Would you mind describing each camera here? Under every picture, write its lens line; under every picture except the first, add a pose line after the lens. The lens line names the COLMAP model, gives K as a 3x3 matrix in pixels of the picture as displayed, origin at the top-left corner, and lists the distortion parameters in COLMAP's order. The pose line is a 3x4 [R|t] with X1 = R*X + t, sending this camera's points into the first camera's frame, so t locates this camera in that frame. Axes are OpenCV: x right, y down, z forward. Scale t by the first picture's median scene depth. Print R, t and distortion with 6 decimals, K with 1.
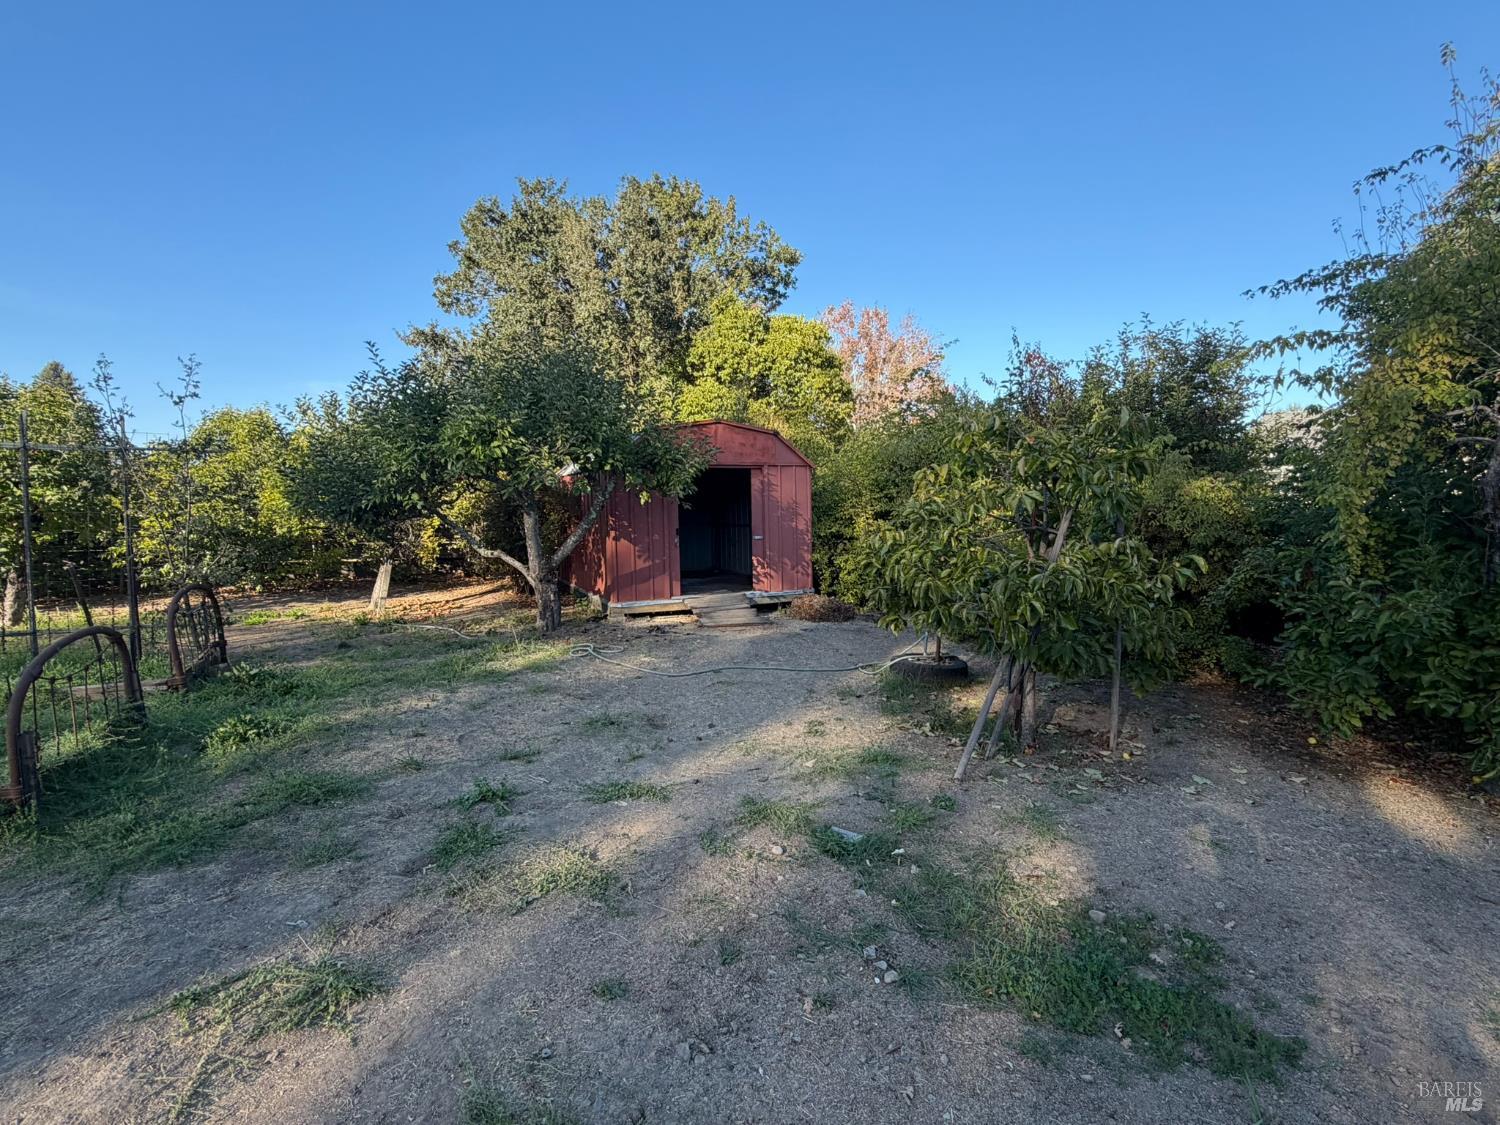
lens RADIAL K [[702.8, 0, 749.6], [0, 702.8, 565.6], [0, 0, 1]] dist [-0.002640, 0.000114]
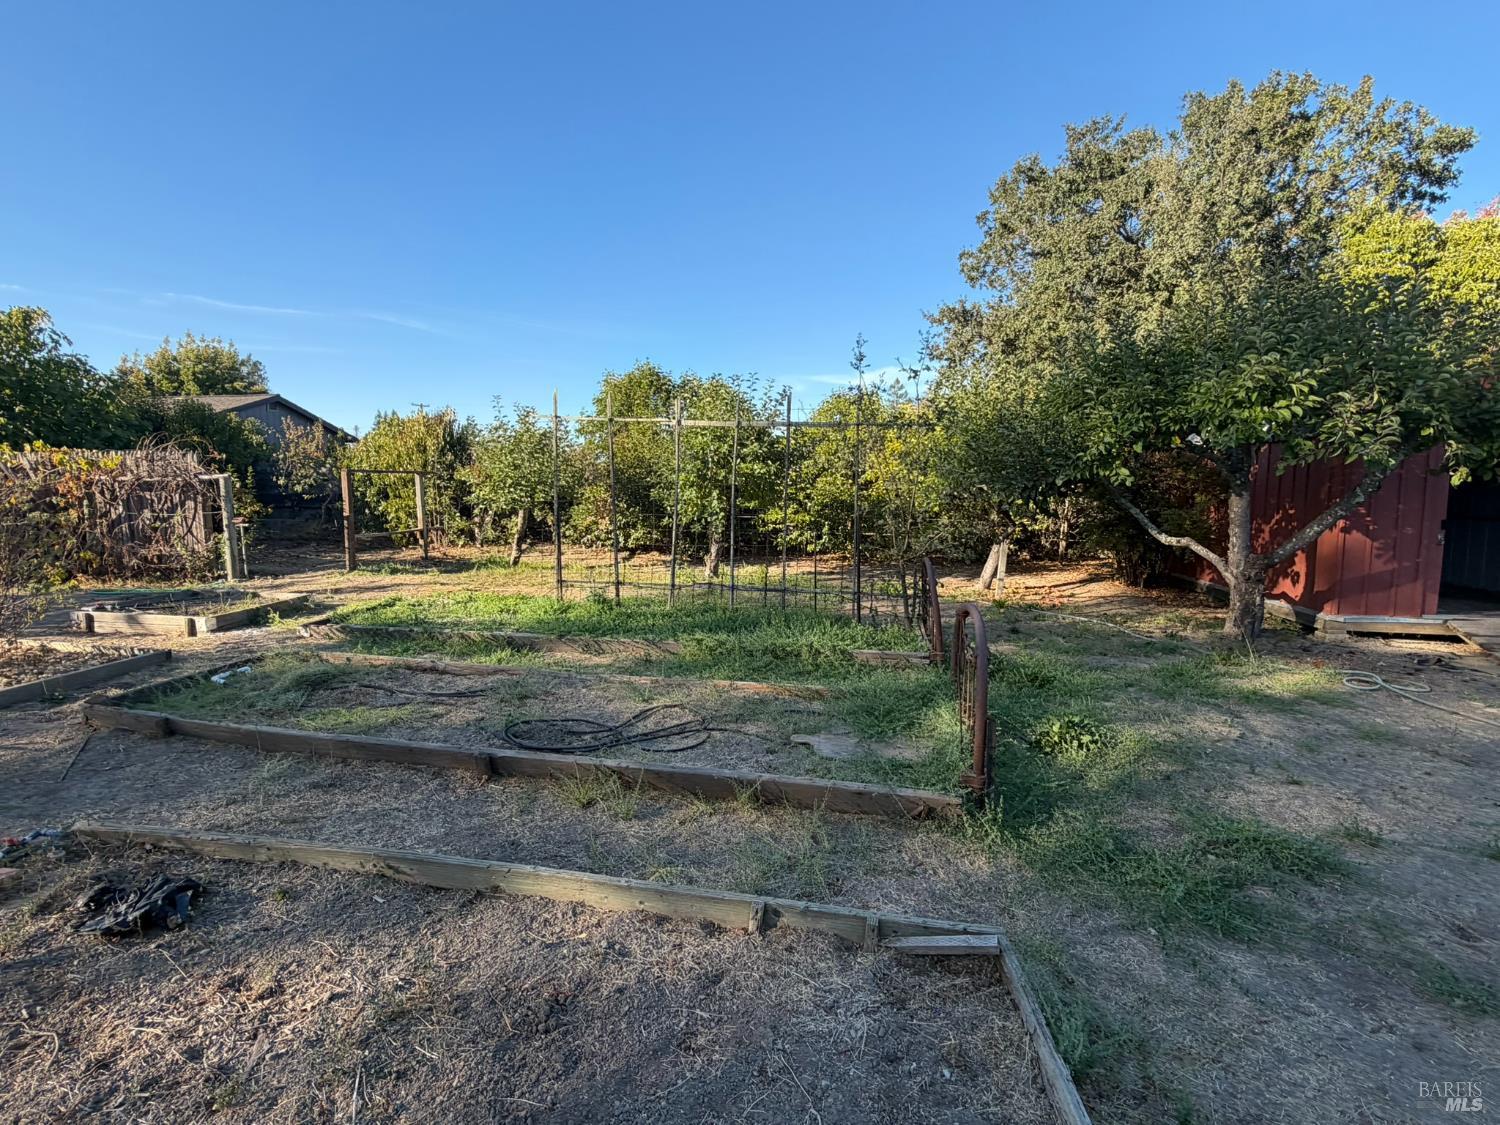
lens RADIAL K [[702.8, 0, 749.6], [0, 702.8, 565.6], [0, 0, 1]] dist [-0.002640, 0.000114]
pose [[0.826354, 0.078727, -0.557620, -0.295408], [-0.062727, 0.996886, 0.047788, 0.003595], [0.559646, -0.004512, 0.828719, 0.019909]]
